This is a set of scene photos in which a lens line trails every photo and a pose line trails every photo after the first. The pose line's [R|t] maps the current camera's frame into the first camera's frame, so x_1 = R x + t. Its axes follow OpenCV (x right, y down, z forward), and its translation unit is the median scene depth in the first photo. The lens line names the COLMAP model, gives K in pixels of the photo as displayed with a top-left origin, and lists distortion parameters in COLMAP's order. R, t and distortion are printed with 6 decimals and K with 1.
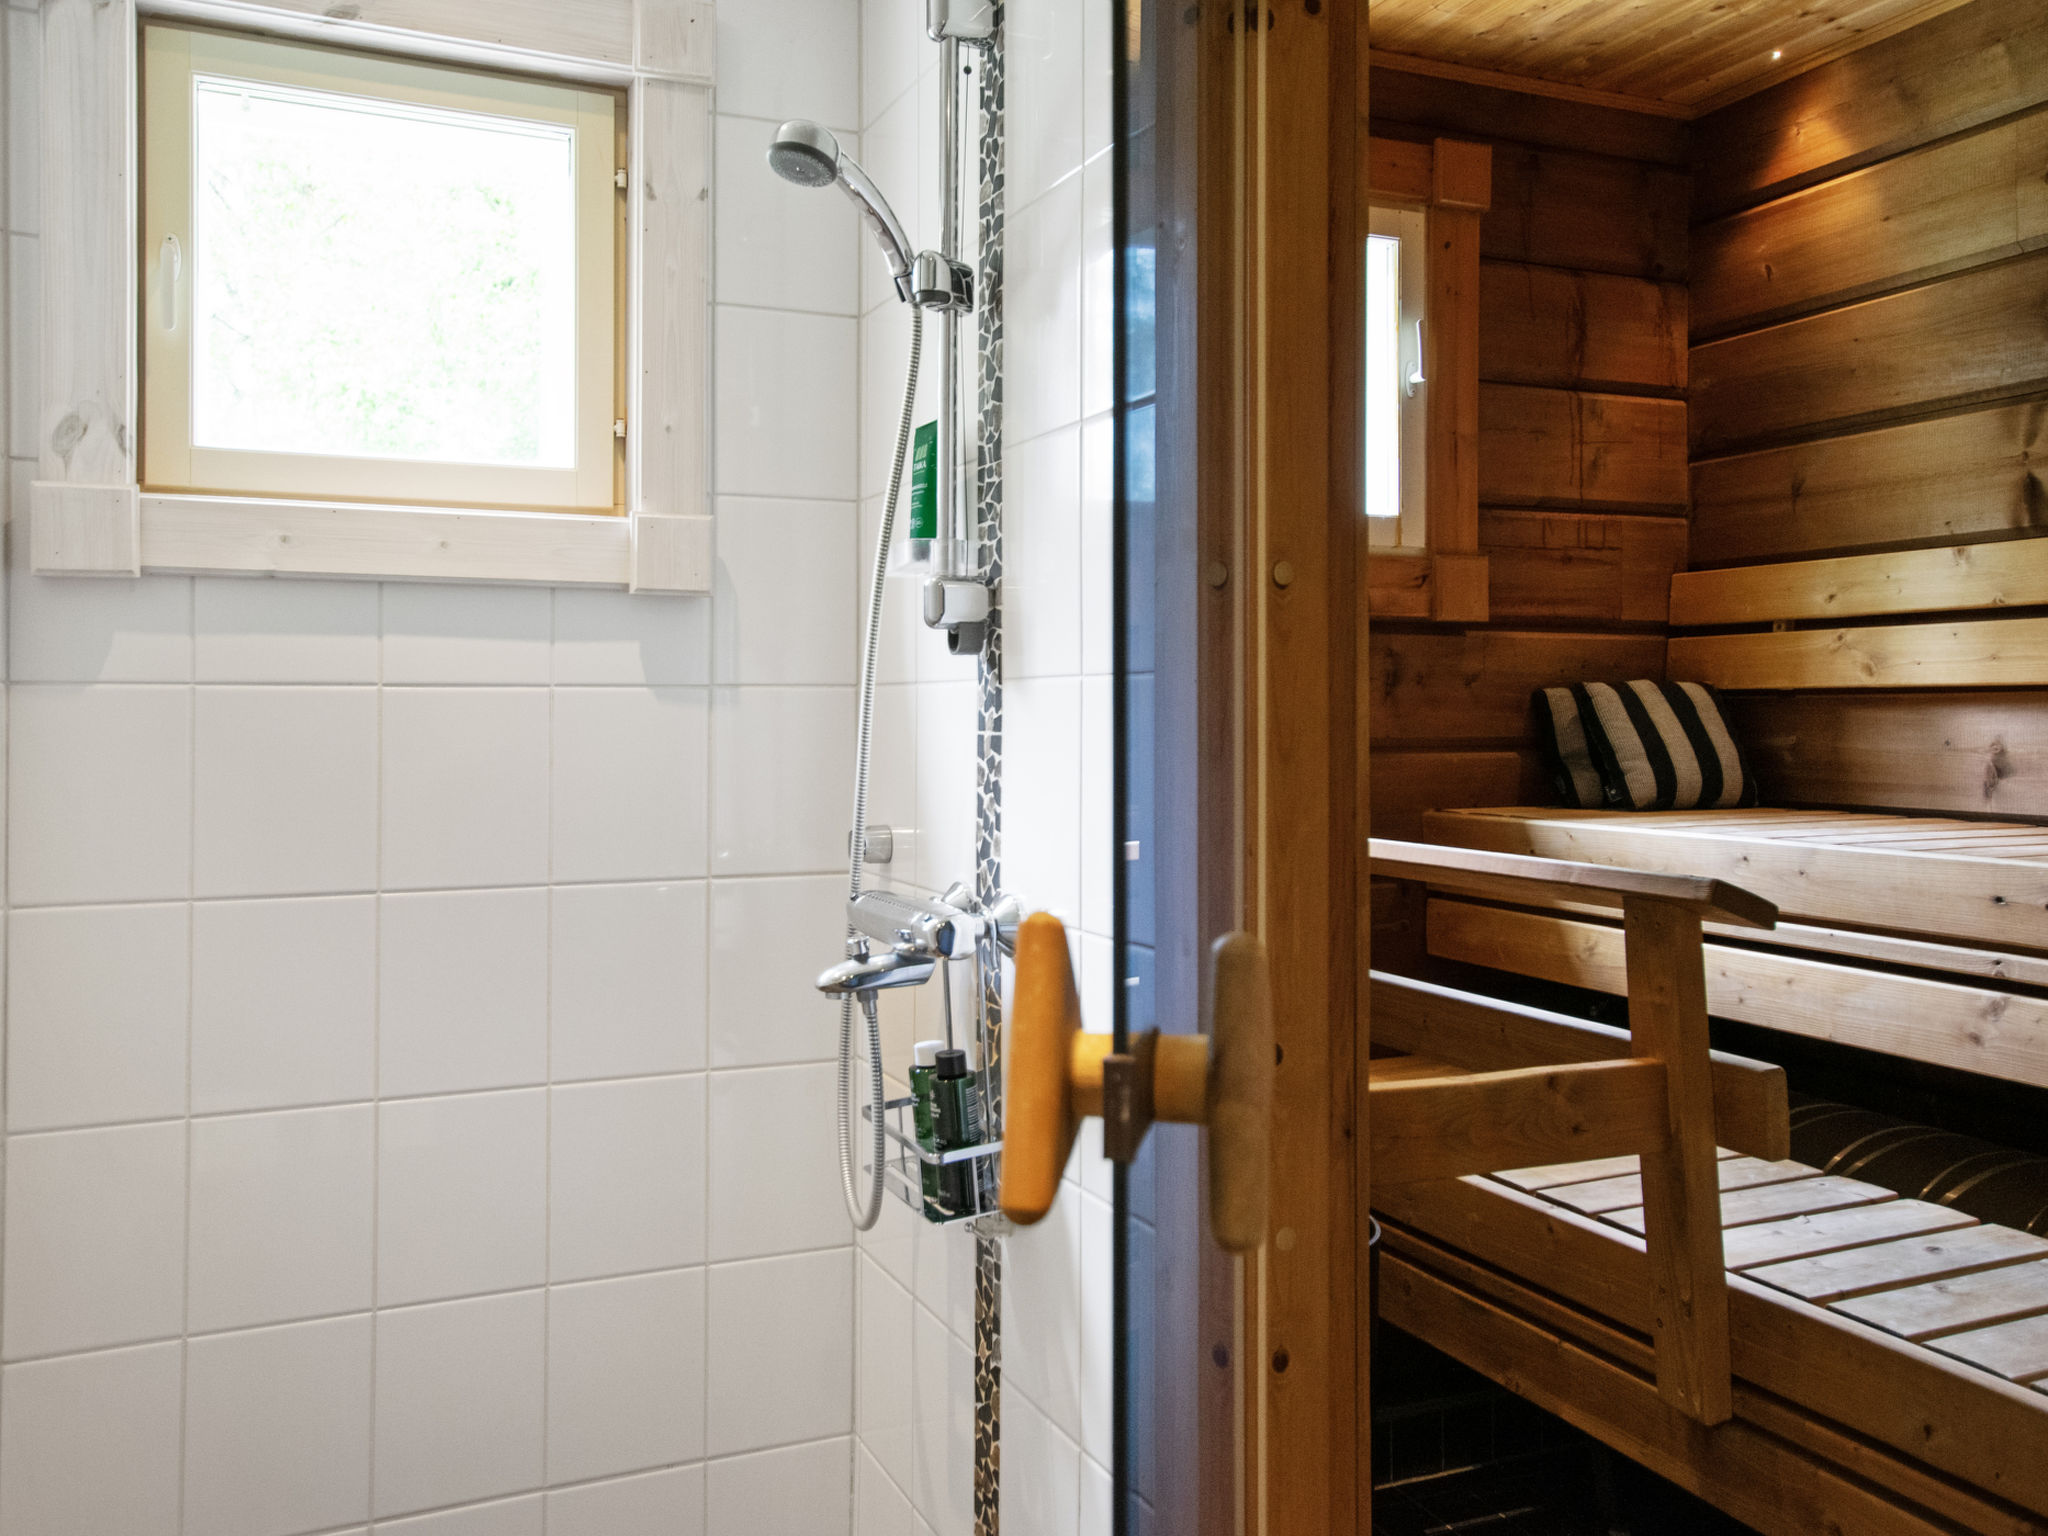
lens RADIAL K [[1668.3, 0, 1022.5], [0, 1668.3, 754.7], [0, 0, 1]] dist [-0.000146, 0.014263]
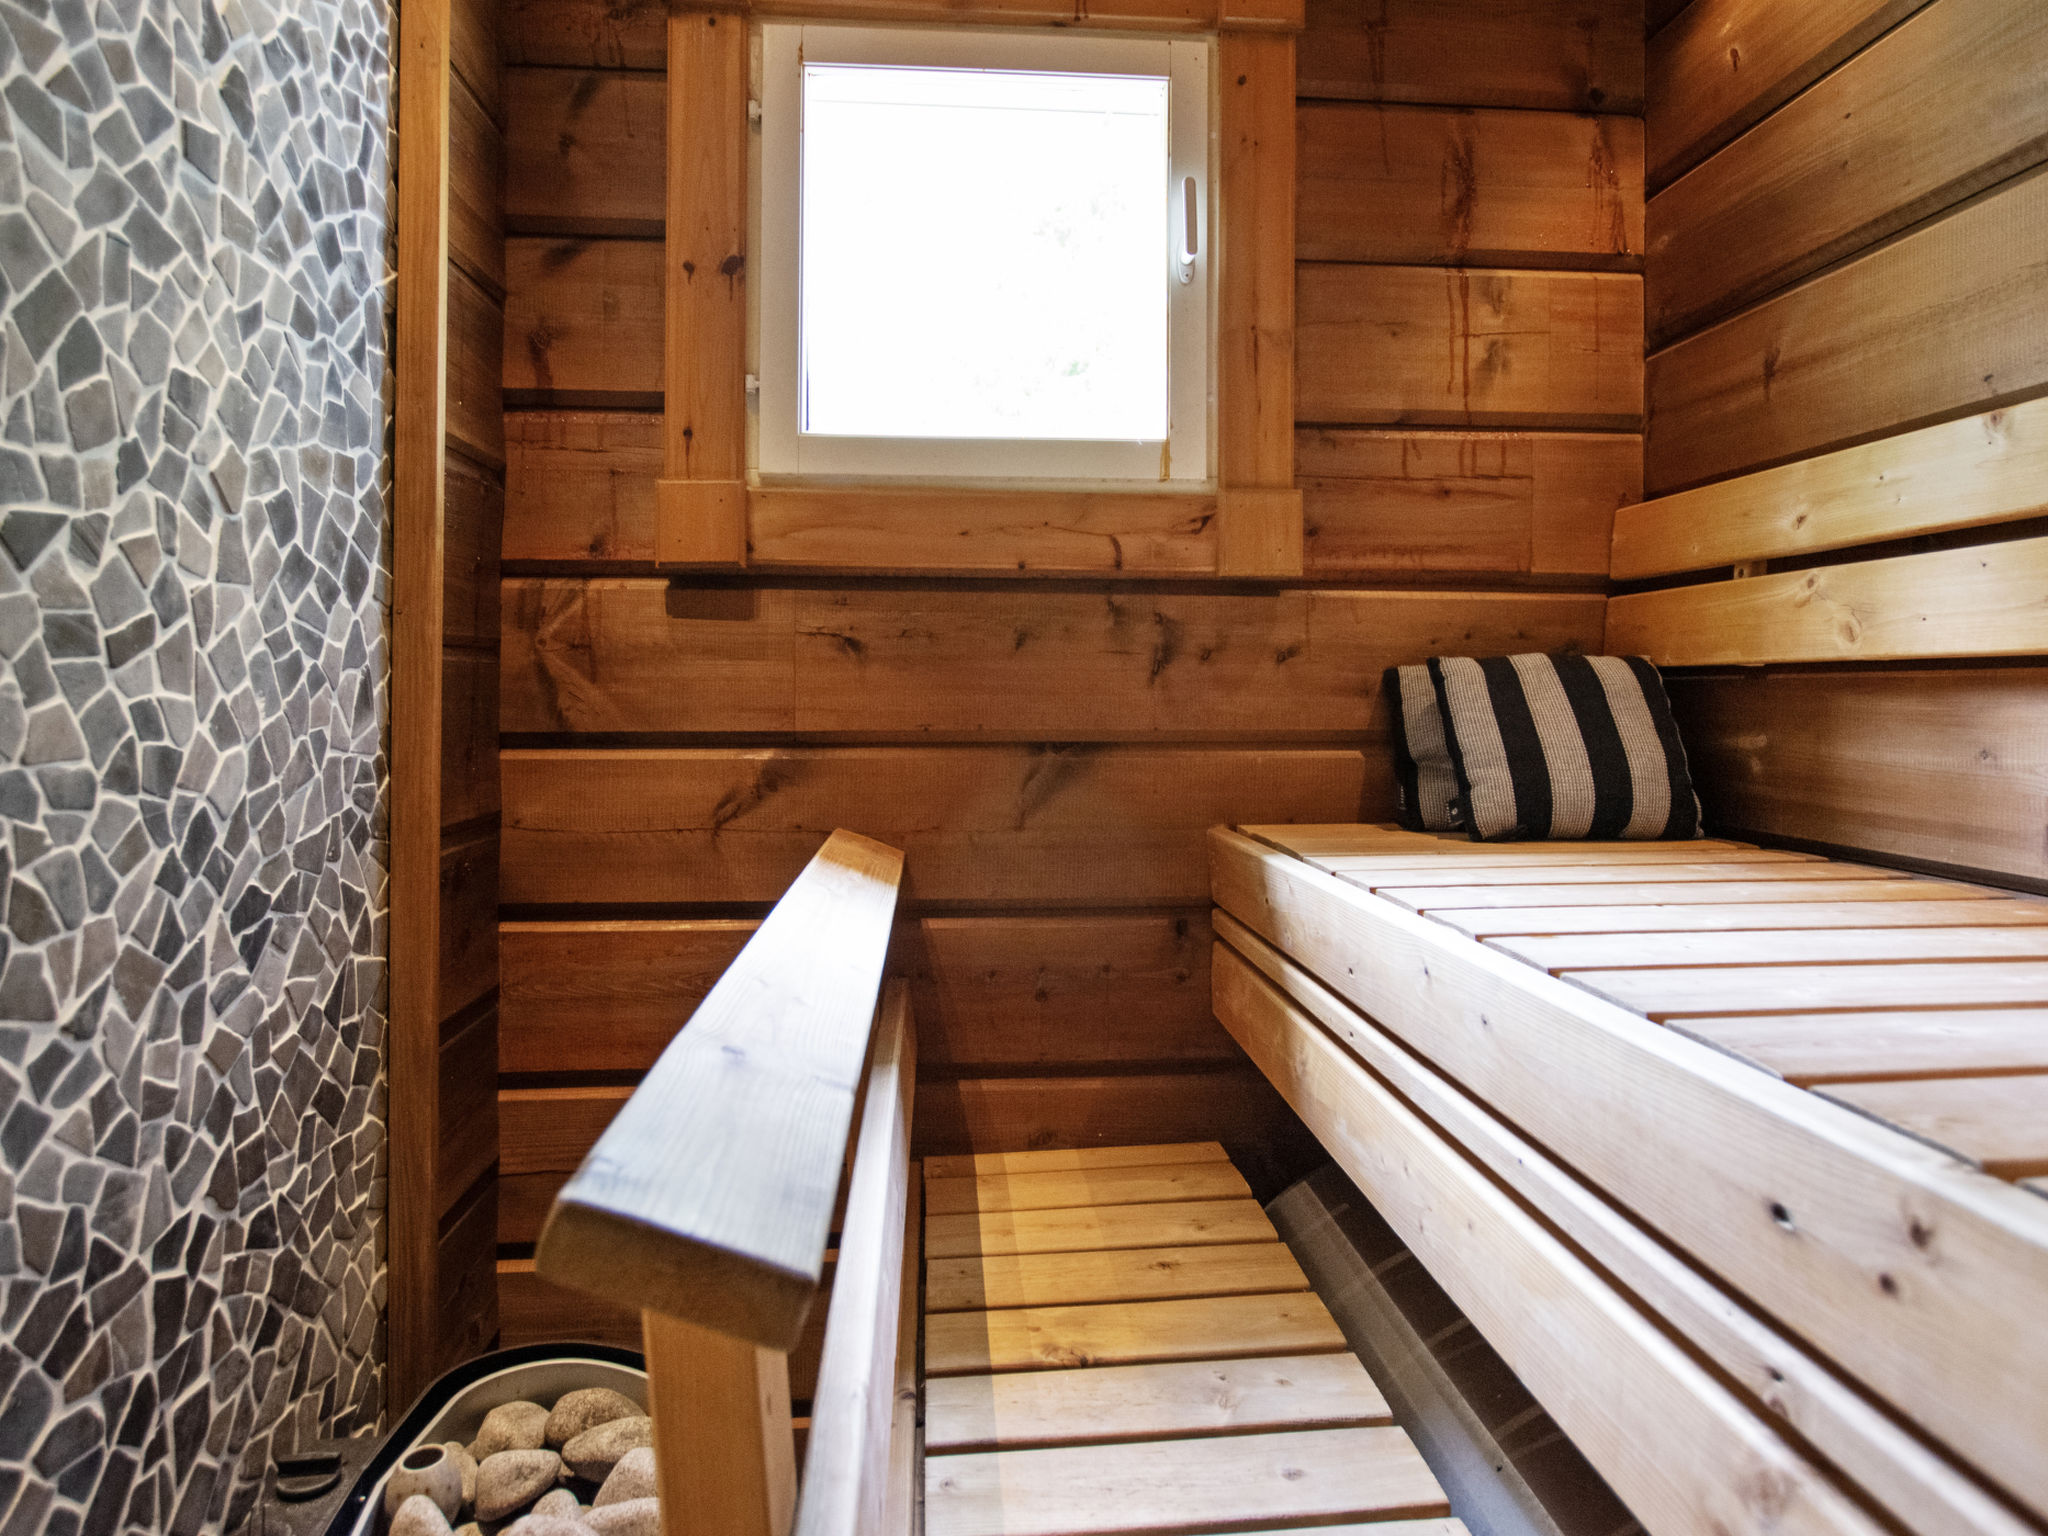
lens RADIAL K [[1176.8, 0, 1044.5], [0, 1176.8, 715.8], [0, 0, 1]] dist [-0.003974, -0.006171]
pose [[0.948021, 0.009411, -0.318069, 0.335014], [-0.010816, 0.999938, -0.002653, -0.014399], [0.318024, 0.005955, 0.948064, 0.457763]]
